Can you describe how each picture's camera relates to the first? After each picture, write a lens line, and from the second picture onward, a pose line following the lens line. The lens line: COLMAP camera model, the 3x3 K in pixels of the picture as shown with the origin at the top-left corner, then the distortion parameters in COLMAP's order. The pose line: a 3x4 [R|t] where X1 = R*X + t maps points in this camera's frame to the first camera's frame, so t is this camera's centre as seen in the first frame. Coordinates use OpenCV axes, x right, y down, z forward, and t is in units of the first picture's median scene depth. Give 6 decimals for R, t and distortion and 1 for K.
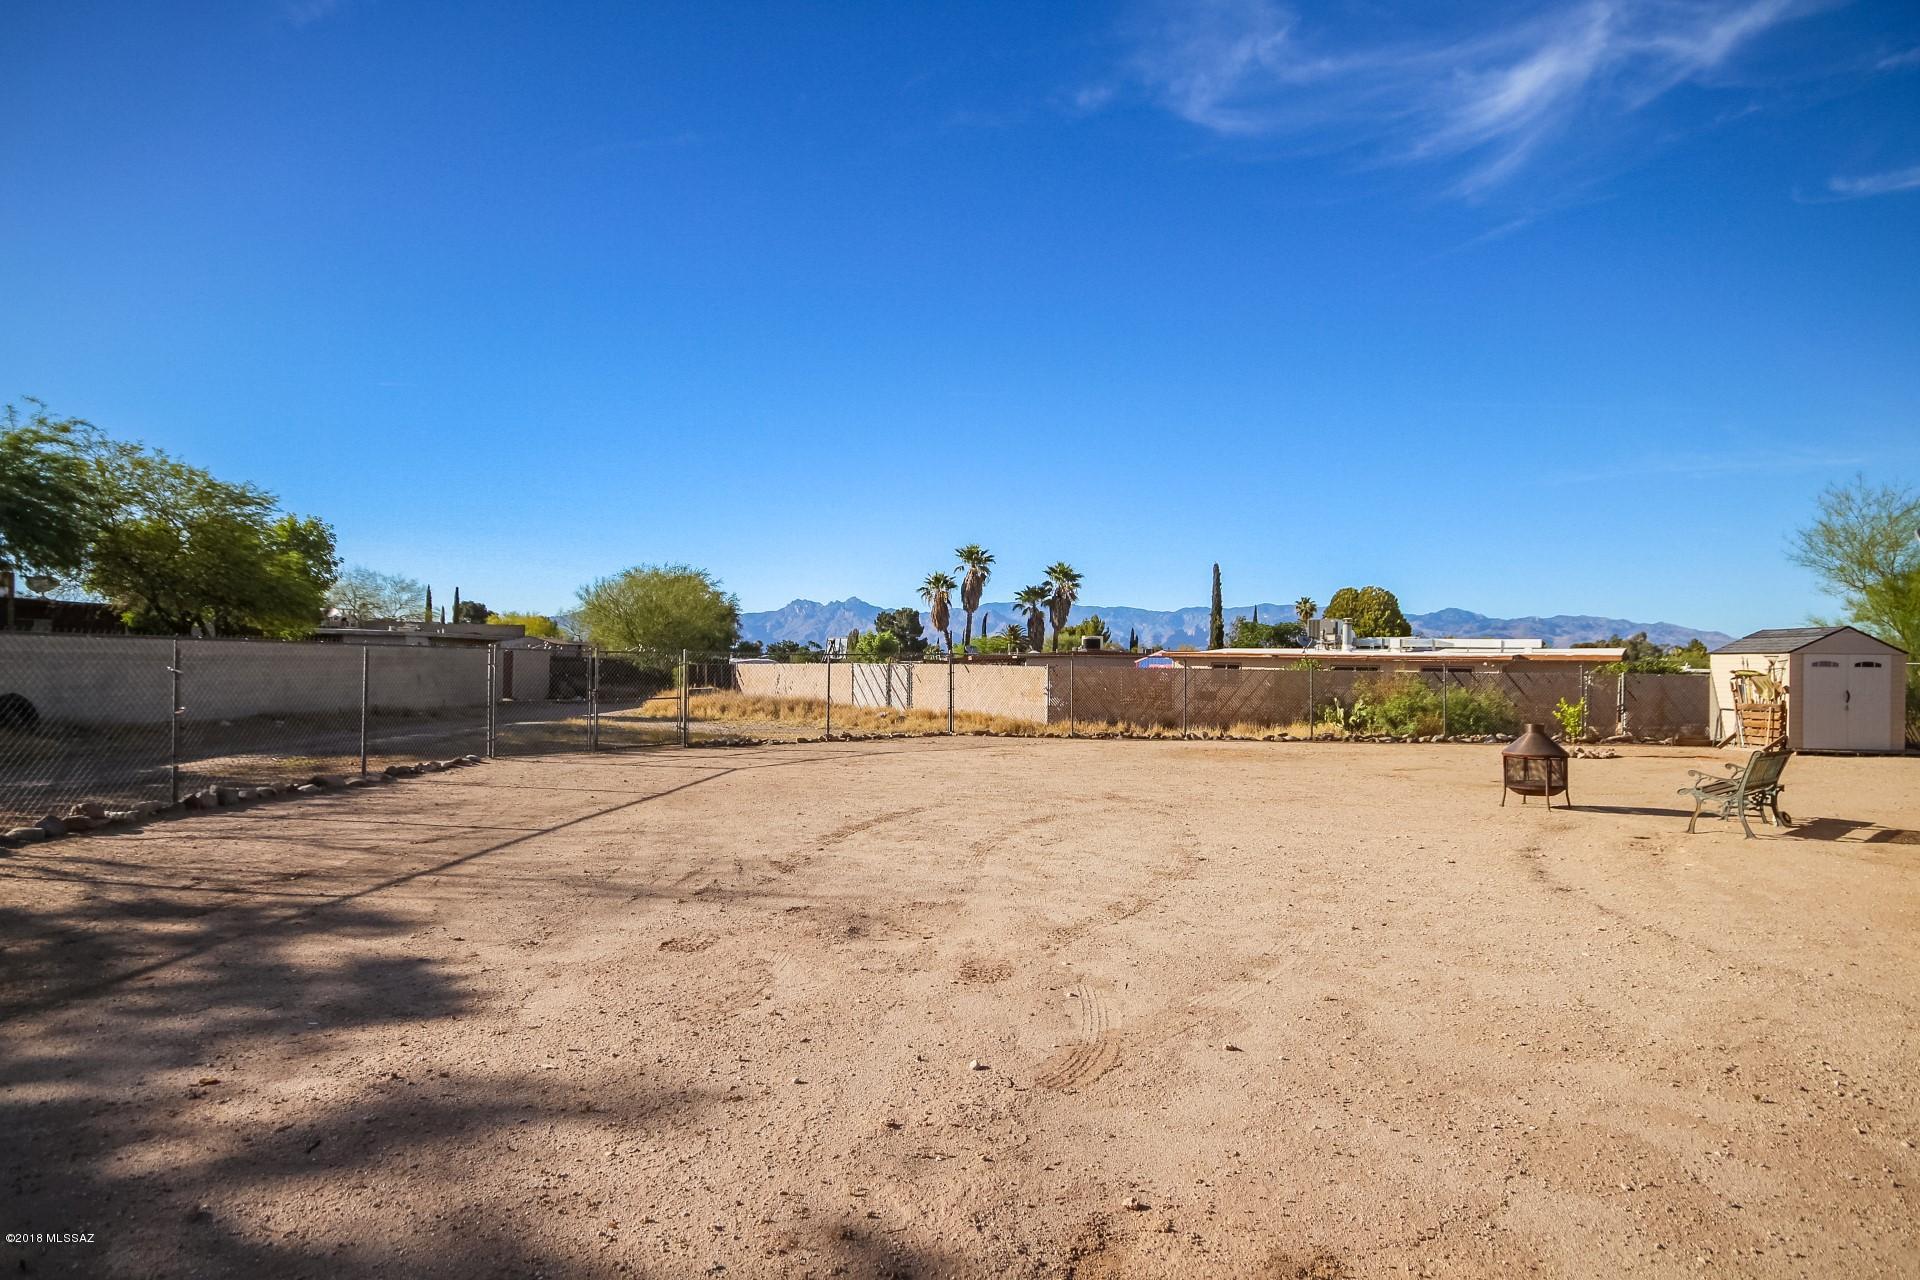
lens RADIAL K [[1002.4, 0, 963.3], [0, 1002.4, 642.9], [0, 0, 1]] dist [-0.001099, -0.000661]
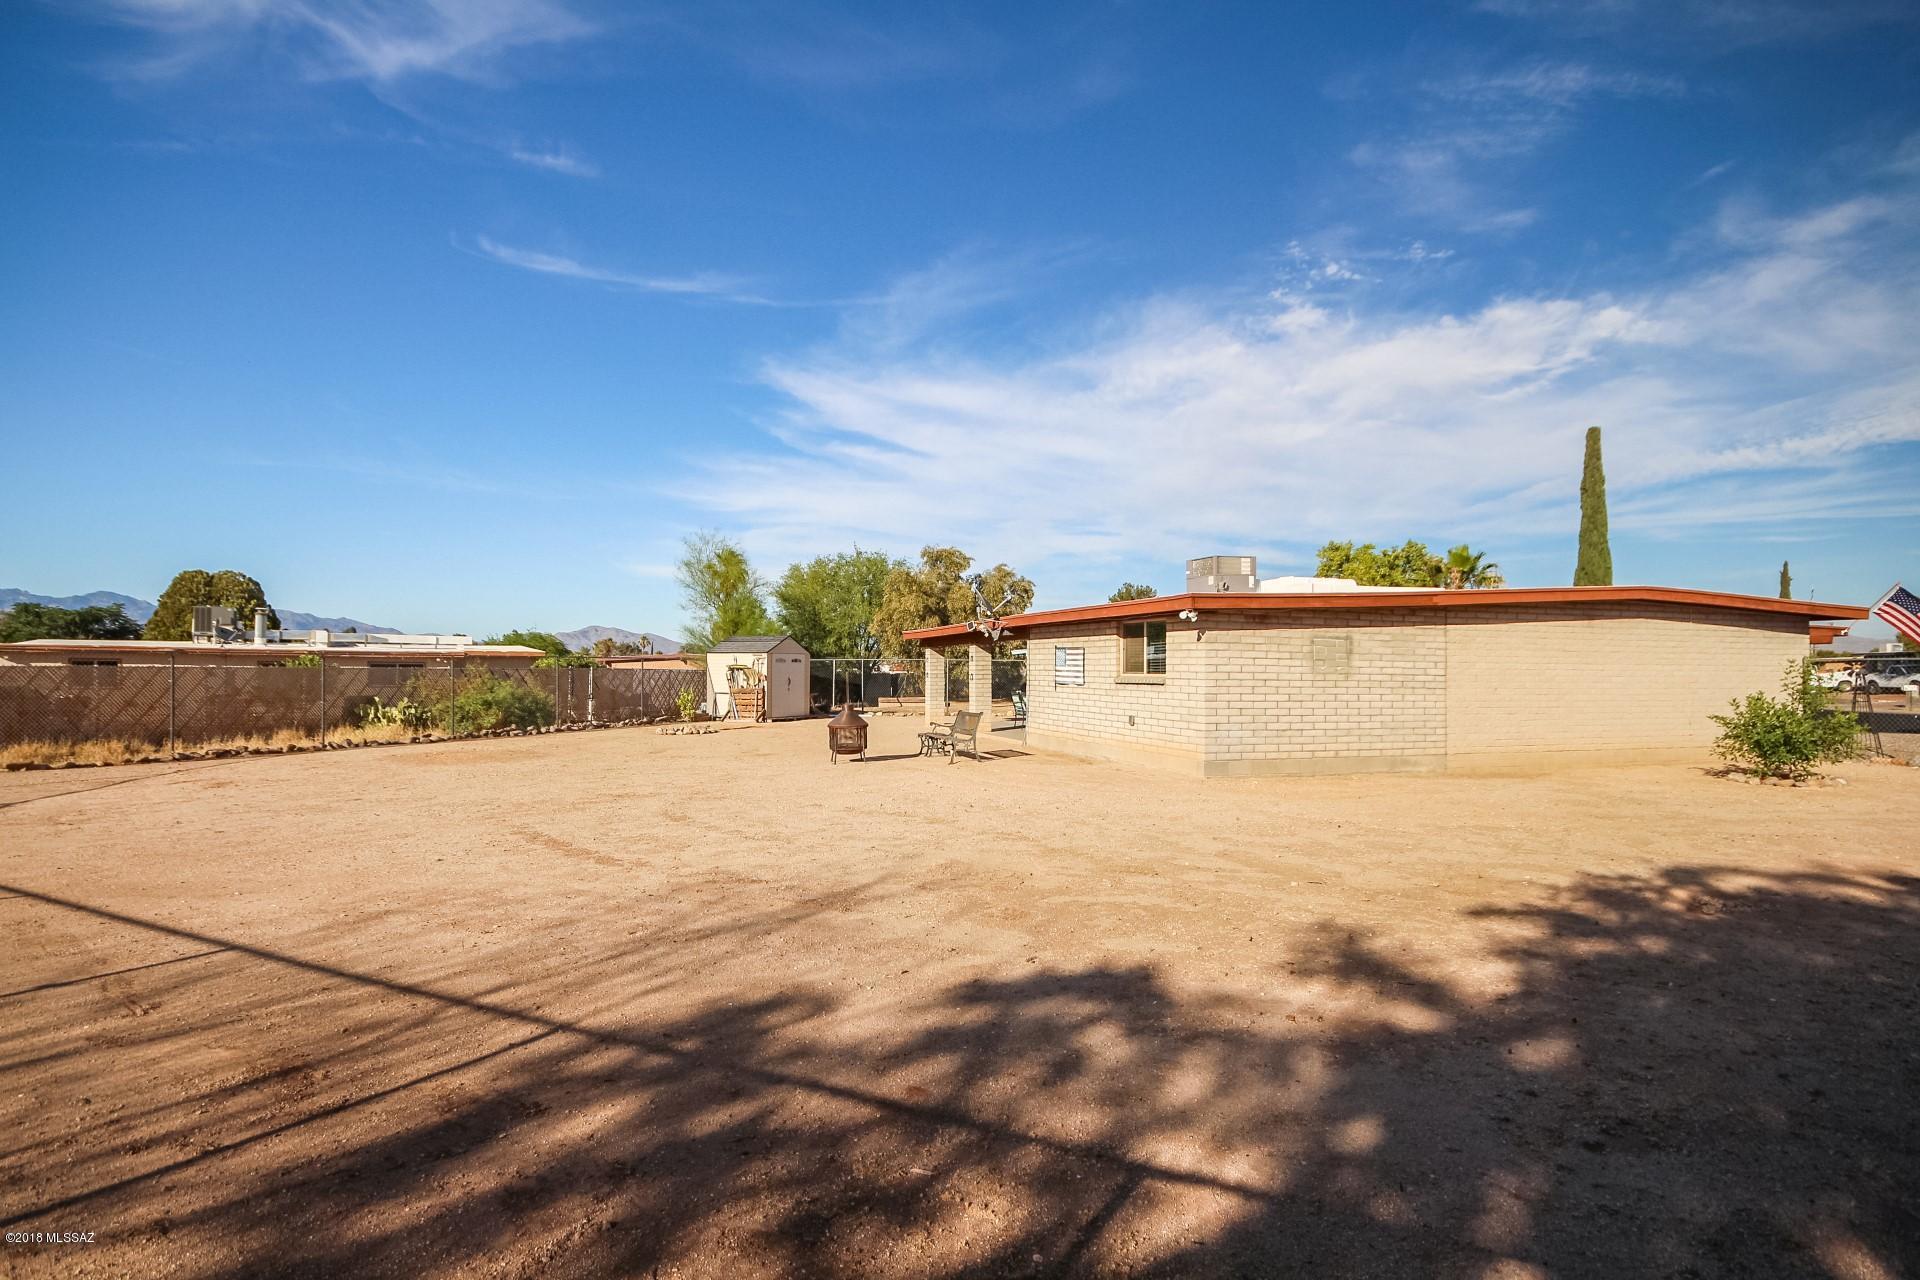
lens RADIAL K [[1002.4, 0, 966.0], [0, 1002.4, 647.2], [0, 0, 1]] dist [-0.001099, -0.000661]
pose [[0.377611, 0.007766, 0.925932, -0.412674], [-0.019088, 0.999818, -0.000602, -0.002426], [-0.925768, -0.017446, 0.377690, 0.183431]]
